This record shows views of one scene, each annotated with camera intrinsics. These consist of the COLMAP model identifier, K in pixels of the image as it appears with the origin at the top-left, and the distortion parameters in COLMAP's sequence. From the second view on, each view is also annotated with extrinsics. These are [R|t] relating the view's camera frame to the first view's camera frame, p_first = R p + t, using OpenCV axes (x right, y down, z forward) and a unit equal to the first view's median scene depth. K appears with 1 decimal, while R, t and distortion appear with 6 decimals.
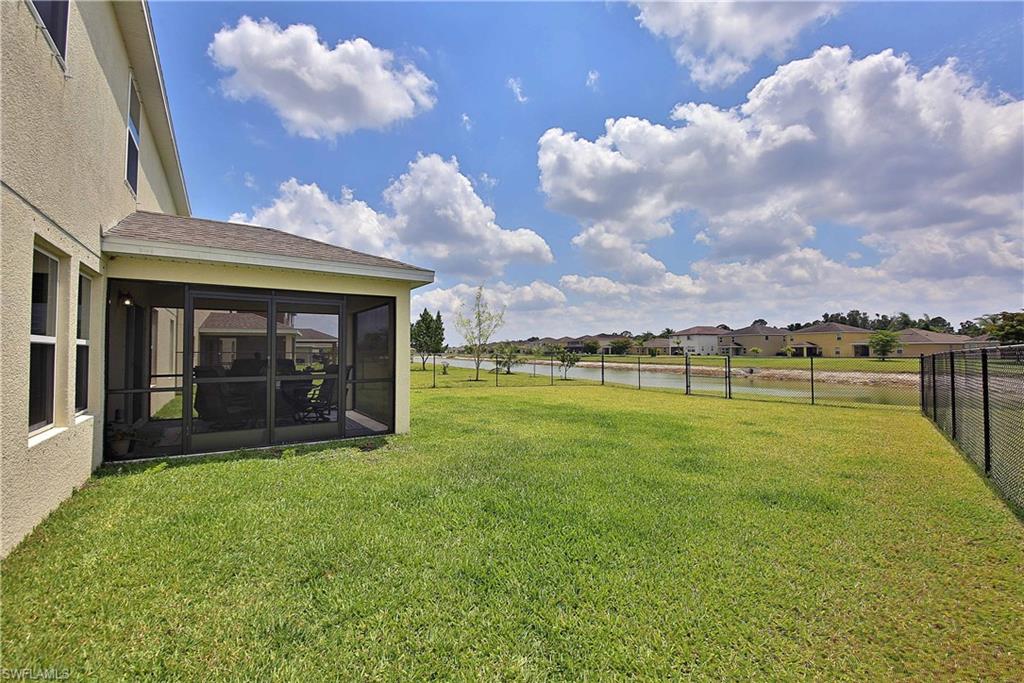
lens RADIAL K [[412.7, 0, 508.2], [0, 412.7, 341.9], [0, 0, 1]] dist [0.000505, 0.000218]
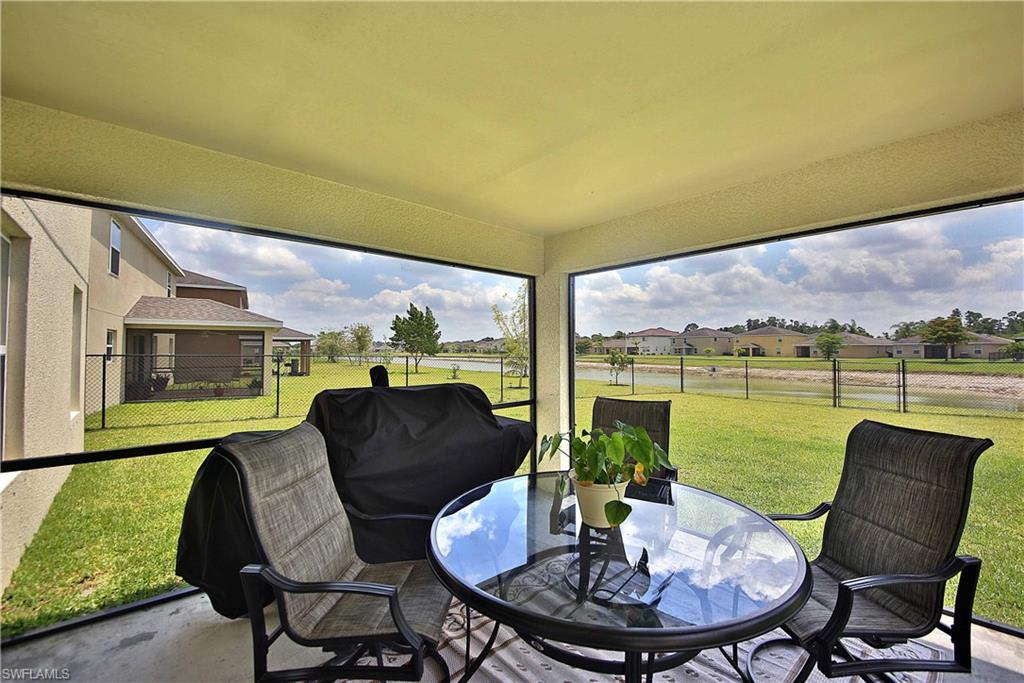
lens RADIAL K [[357.7, 0, 509.8], [0, 357.7, 335.6], [0, 0, 1]] dist [-0.000327, -0.000057]
pose [[0.978363, 0.010342, 0.206637, -0.144602], [-0.006856, 0.999822, -0.017576, 0.000790], [-0.206782, 0.015779, 0.978260, 0.174185]]
